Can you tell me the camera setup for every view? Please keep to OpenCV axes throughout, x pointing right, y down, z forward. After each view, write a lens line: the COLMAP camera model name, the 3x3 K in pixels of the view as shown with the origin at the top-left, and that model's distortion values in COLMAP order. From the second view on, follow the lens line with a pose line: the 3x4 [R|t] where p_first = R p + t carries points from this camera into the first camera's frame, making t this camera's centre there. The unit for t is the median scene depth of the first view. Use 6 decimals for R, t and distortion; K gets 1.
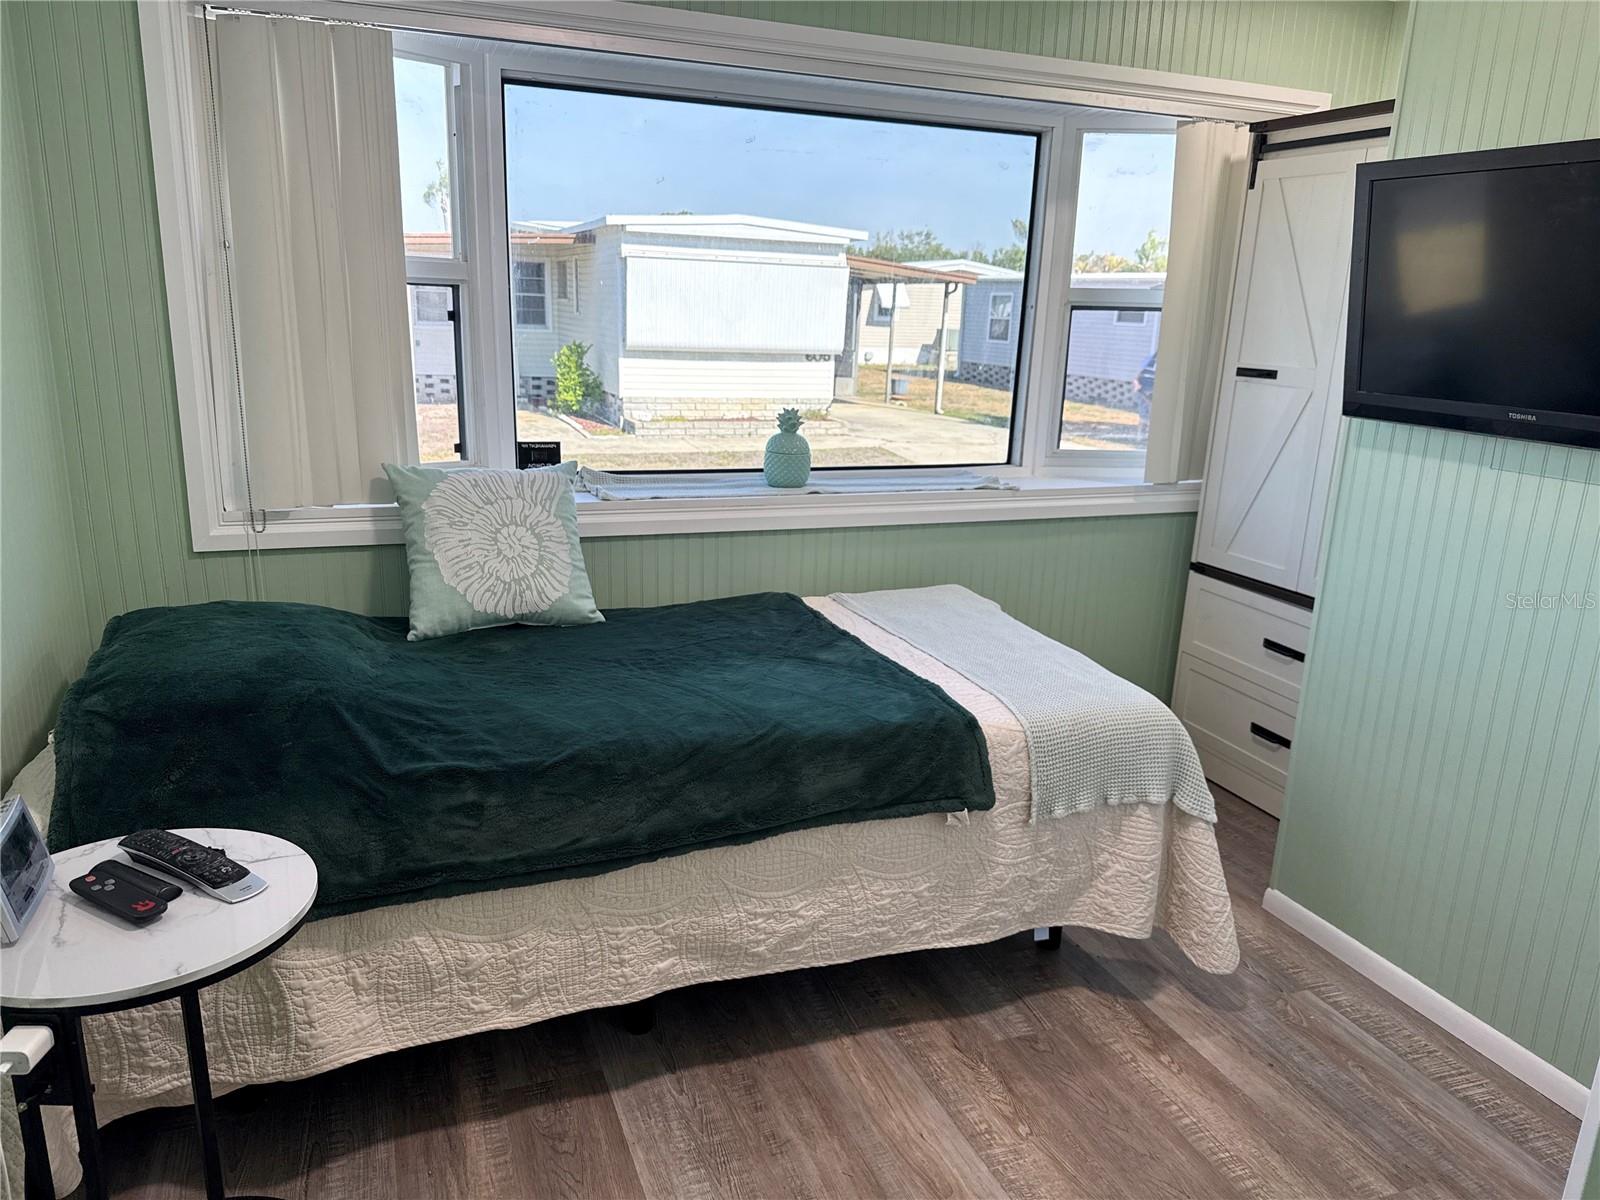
lens RADIAL K [[1111.1, 0, 800.0], [0, 1111.1, 600.0], [0, 0, 1]] dist [0.195466, -0.333325]
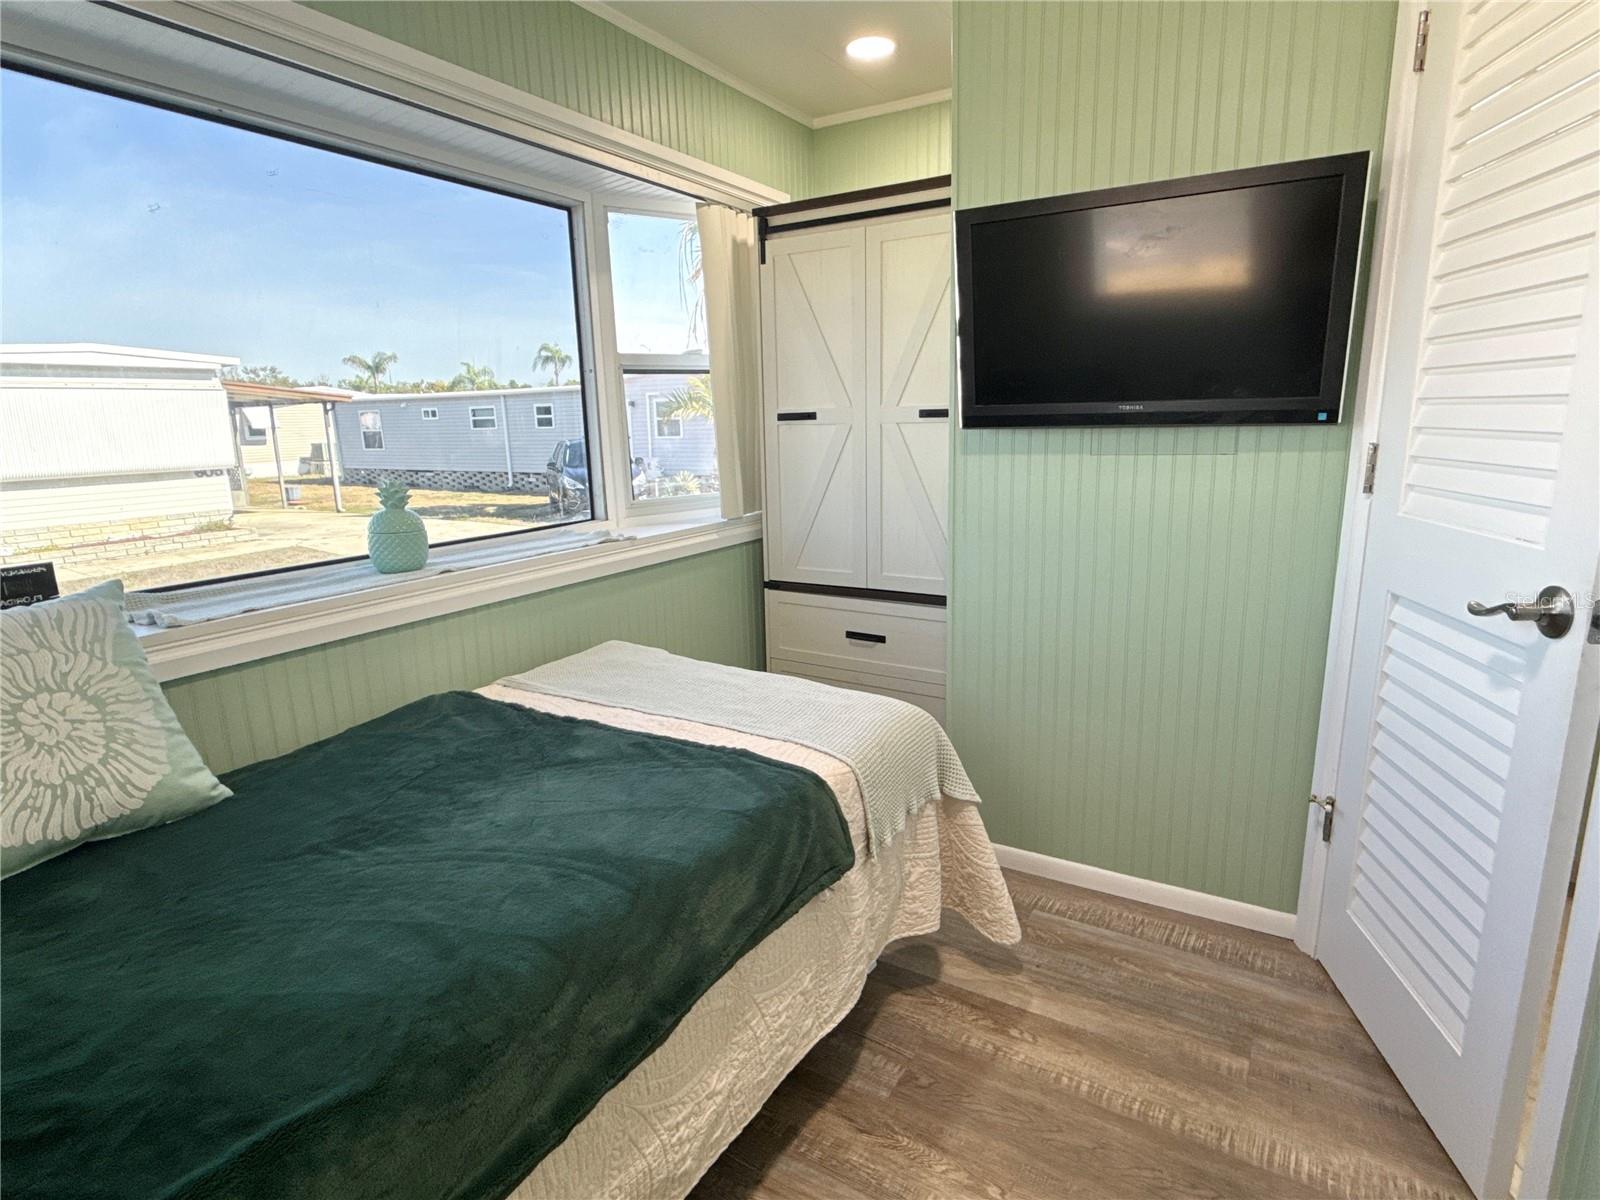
lens RADIAL K [[841.9, 0, 800.0], [0, 841.9, 600.0], [0, 0, 1]] dist [0.010930, -0.000774]
pose [[0.798594, -0.184681, 0.572835, -0.157448], [0.206904, 0.977993, 0.026856, -0.037292], [-0.565188, 0.097075, 0.819231, 0.324522]]
